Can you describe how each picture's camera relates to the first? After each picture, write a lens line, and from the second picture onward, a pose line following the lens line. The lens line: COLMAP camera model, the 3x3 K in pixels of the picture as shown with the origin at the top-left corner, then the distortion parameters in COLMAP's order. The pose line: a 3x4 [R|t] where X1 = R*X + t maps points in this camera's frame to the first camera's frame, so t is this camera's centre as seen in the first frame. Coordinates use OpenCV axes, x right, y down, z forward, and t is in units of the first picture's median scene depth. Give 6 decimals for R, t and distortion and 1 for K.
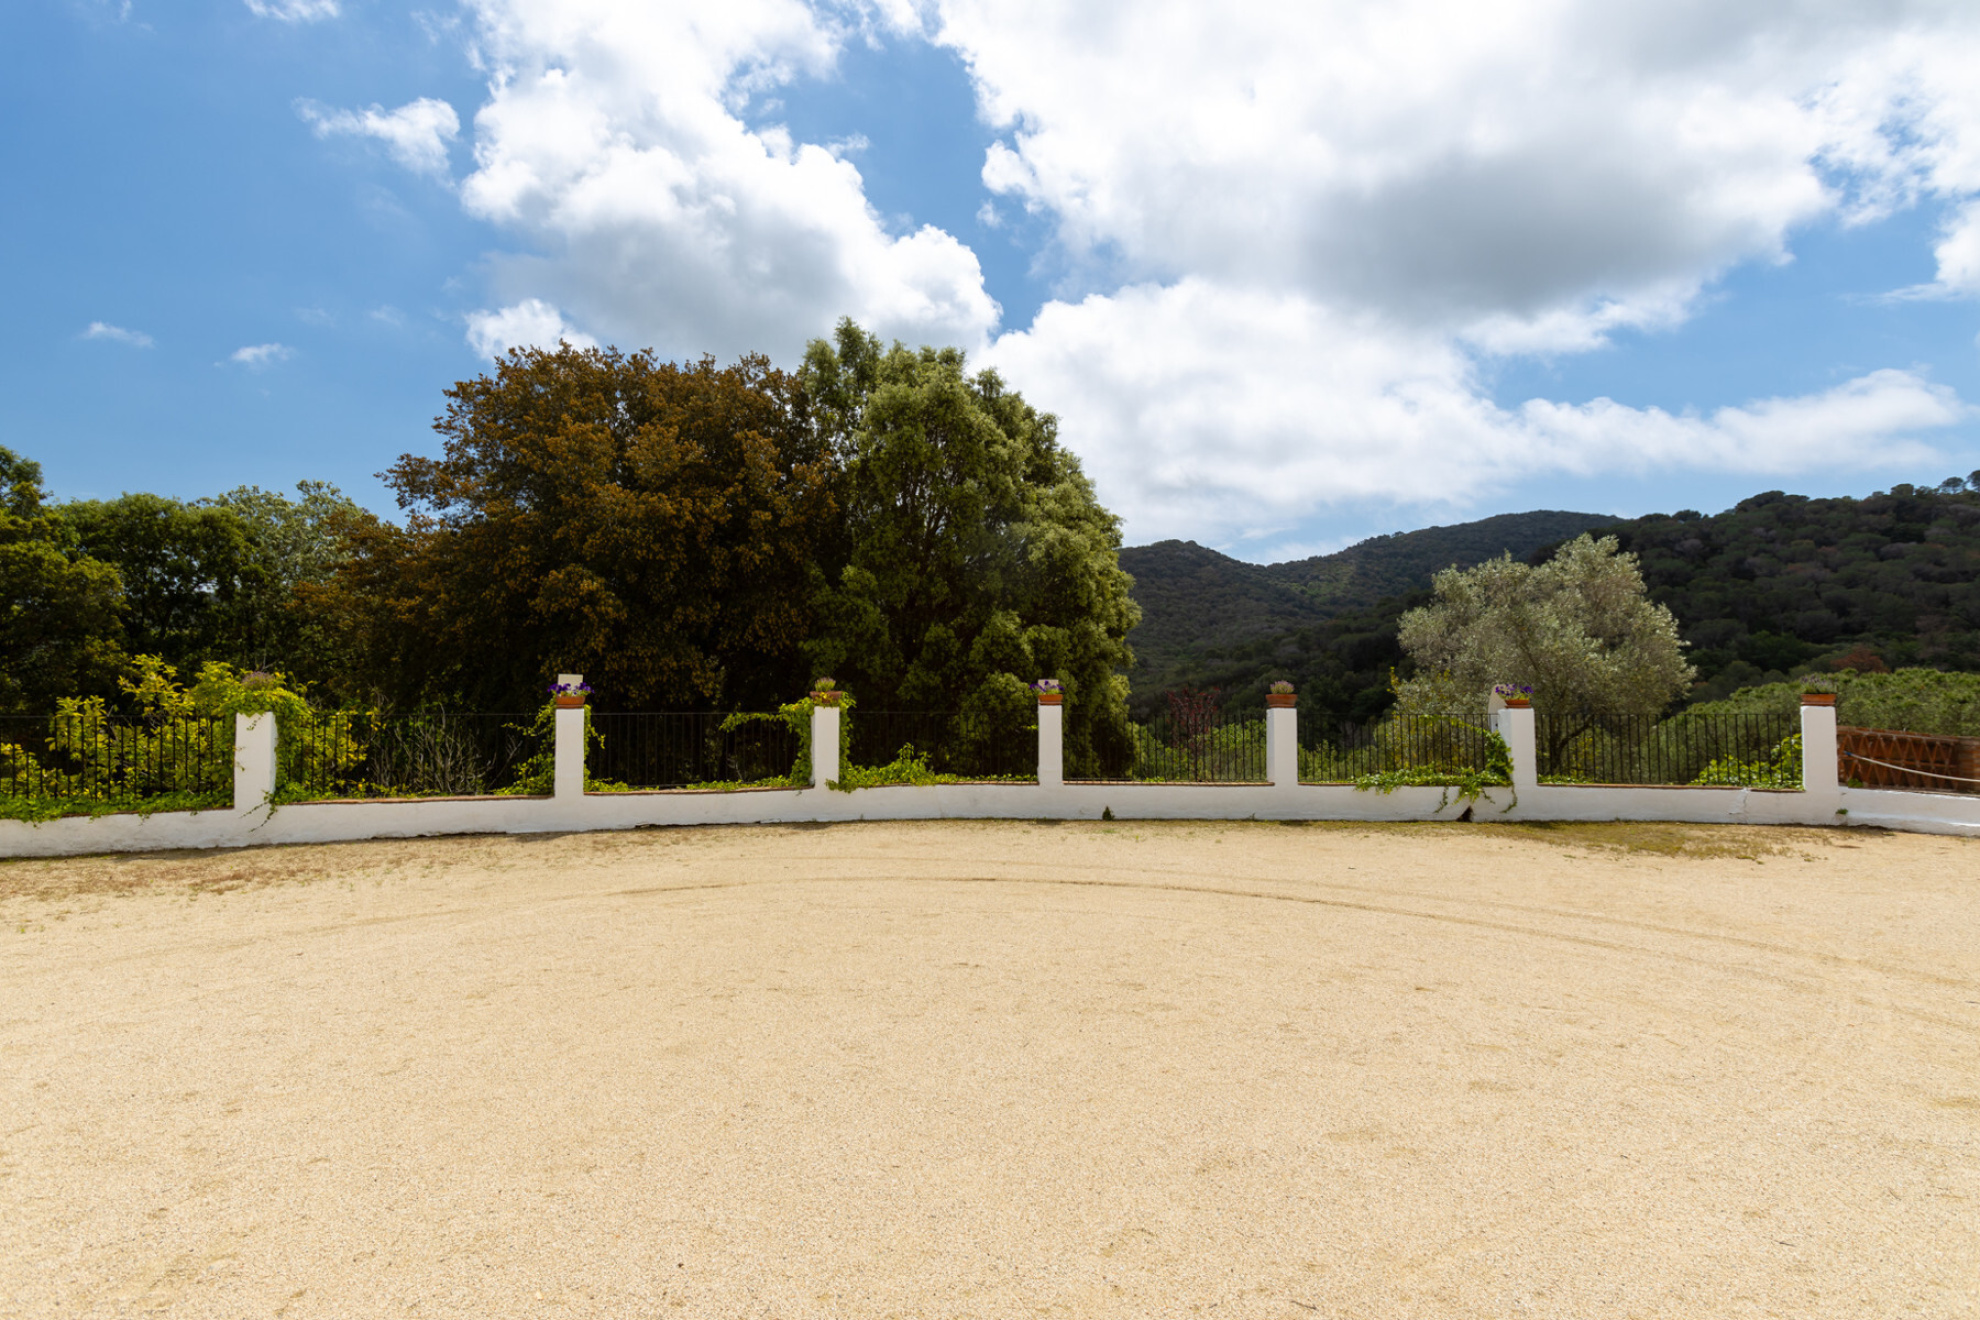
lens RADIAL K [[1032.9, 0, 994.8], [0, 1032.9, 655.8], [0, 0, 1]] dist [0.003297, 0.000738]
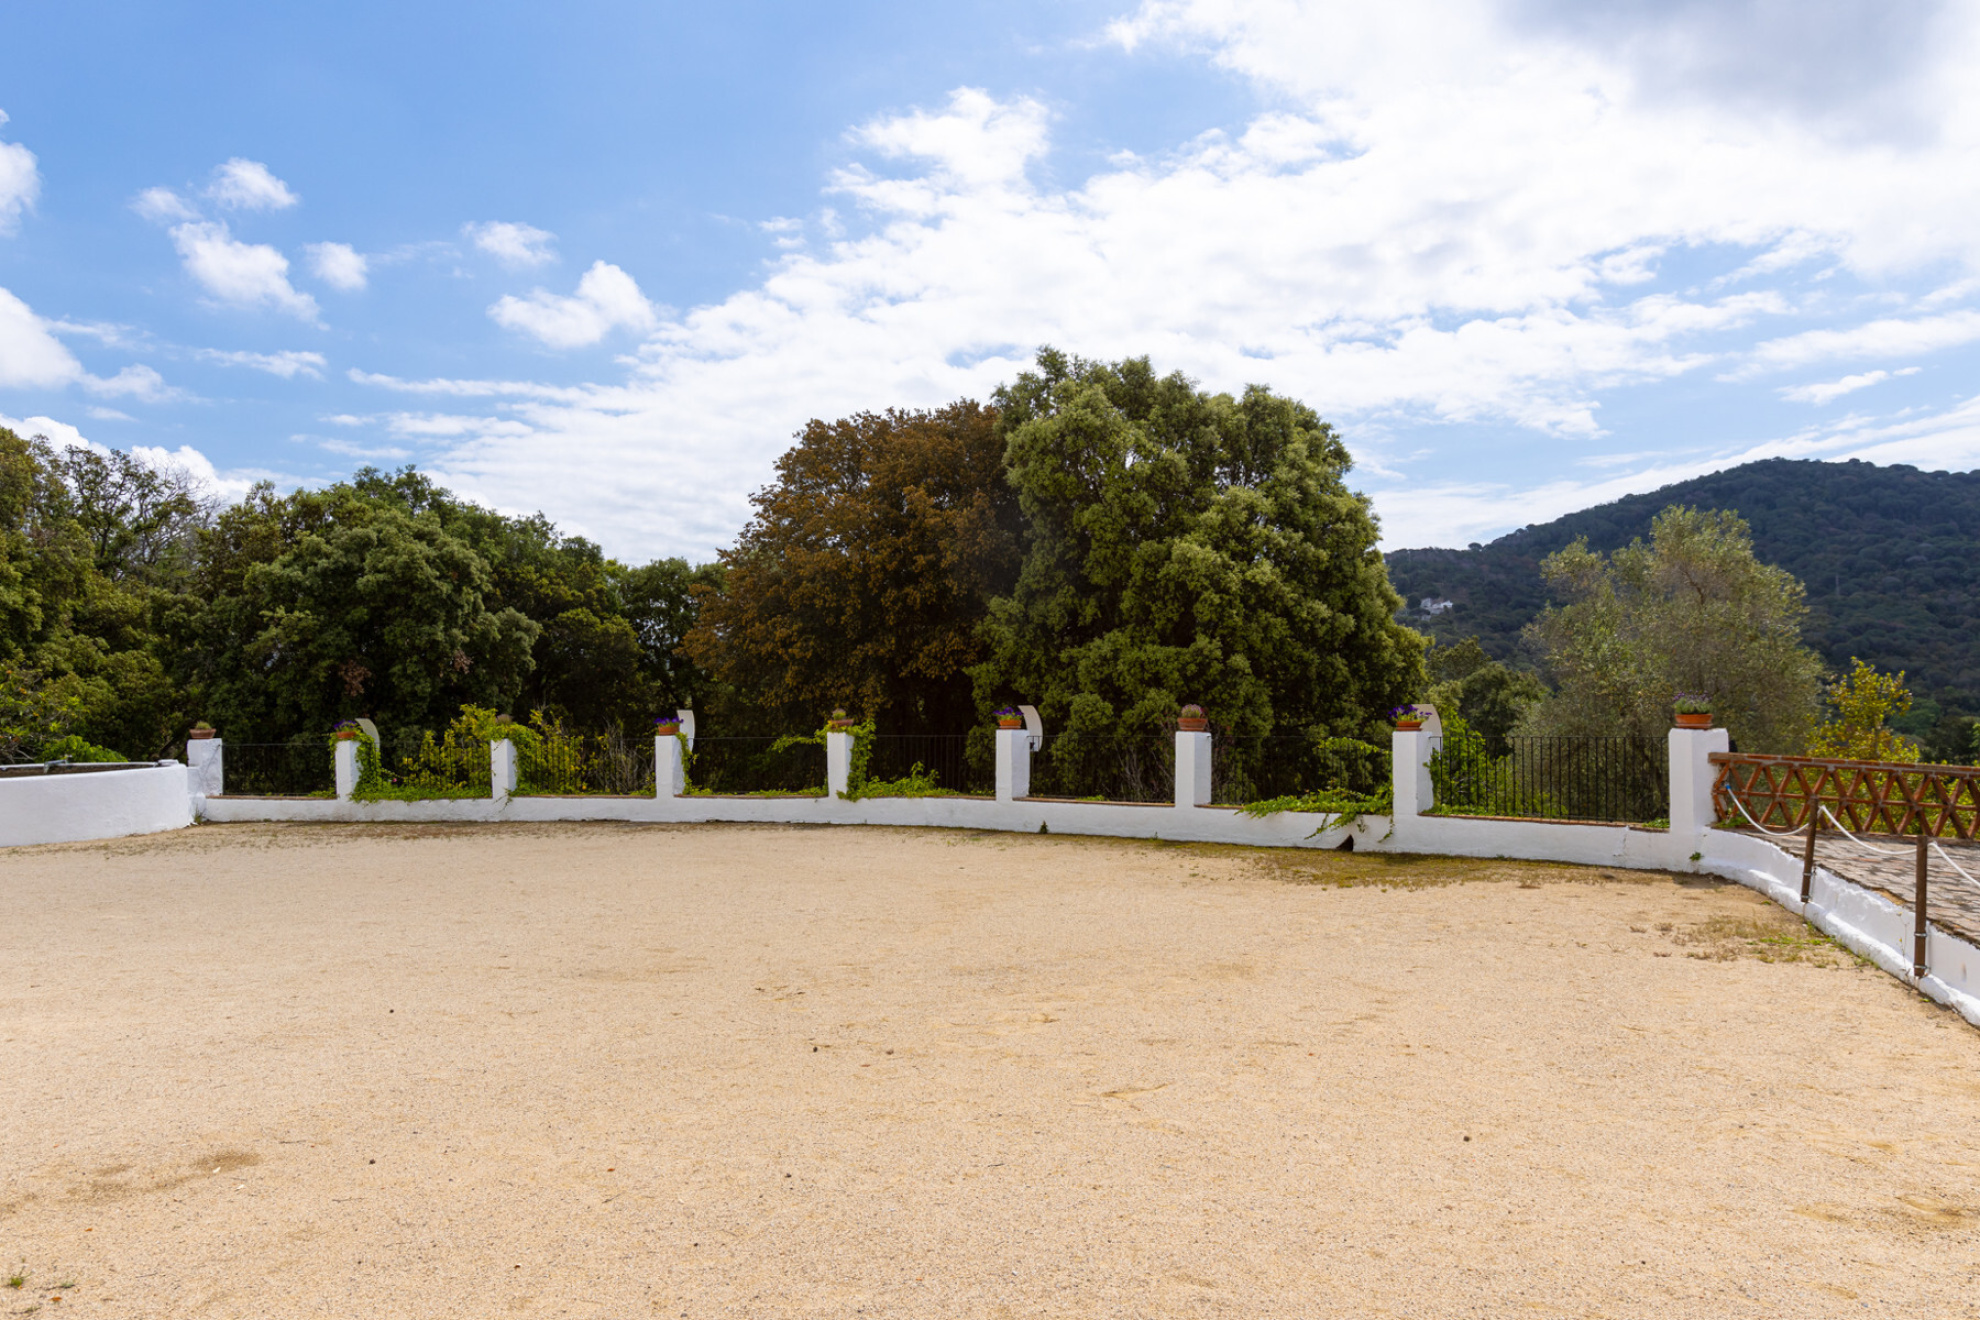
lens RADIAL K [[1379.1, 0, 977.3], [0, 1379.1, 662.7], [0, 0, 1]] dist [0.033605, 0.002679]
pose [[0.791713, -0.034065, -0.609943, 0.796054], [0.042415, 0.999100, -0.000743, -0.020598], [0.609419, -0.025282, 0.792445, -0.167736]]
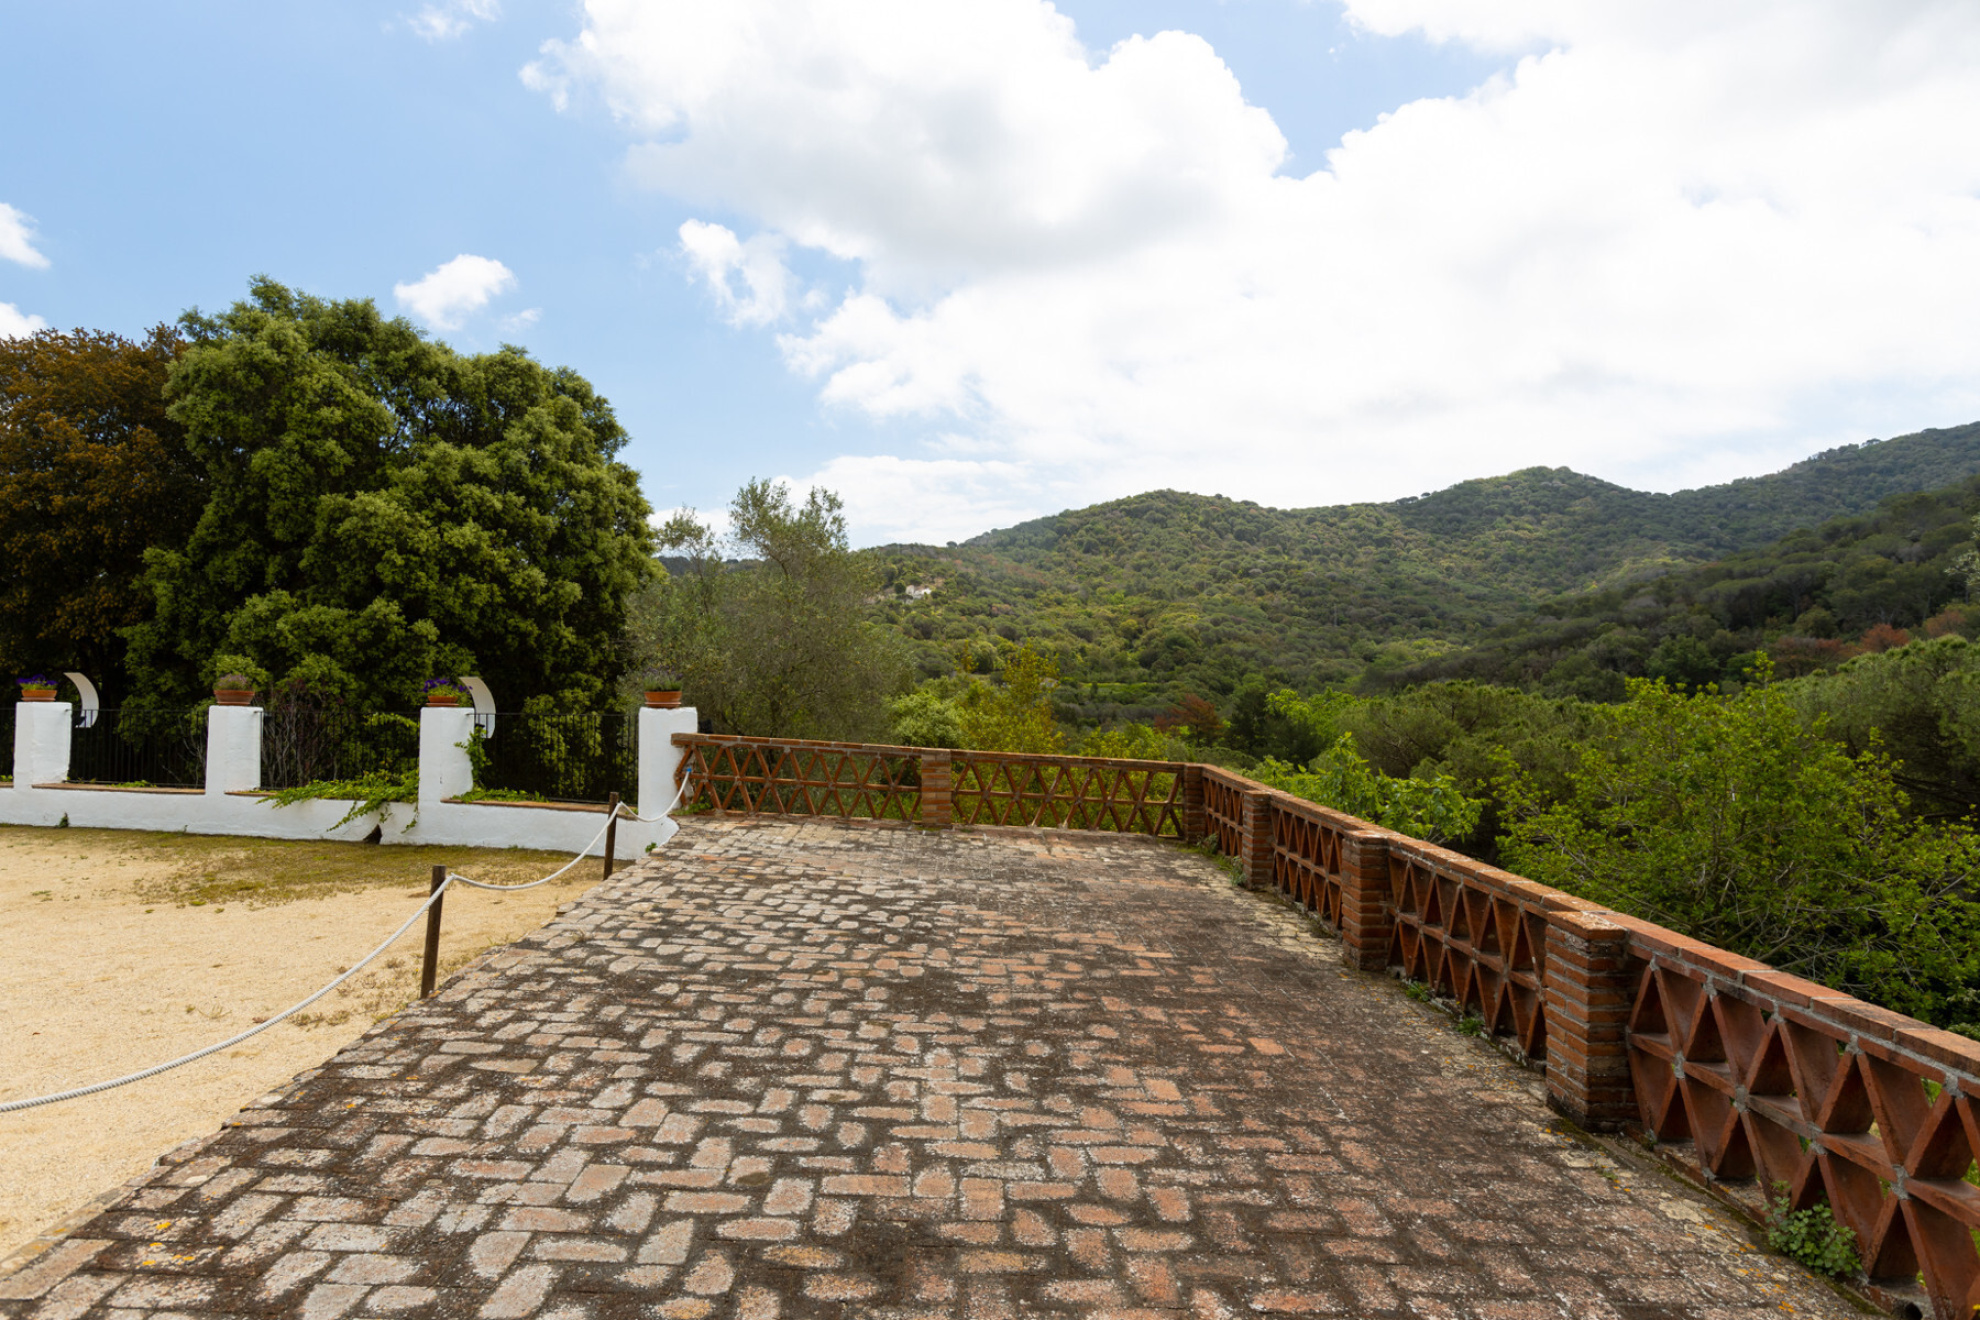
lens RADIAL K [[1177.8, 0, 987.7], [0, 1177.8, 665.0], [0, 0, 1]] dist [0.009049, 0.001275]
pose [[0.962315, -0.006777, -0.271853, 0.980396], [0.017378, 0.999179, 0.036606, -0.007407], [0.271382, -0.039951, 0.961642, 0.186885]]
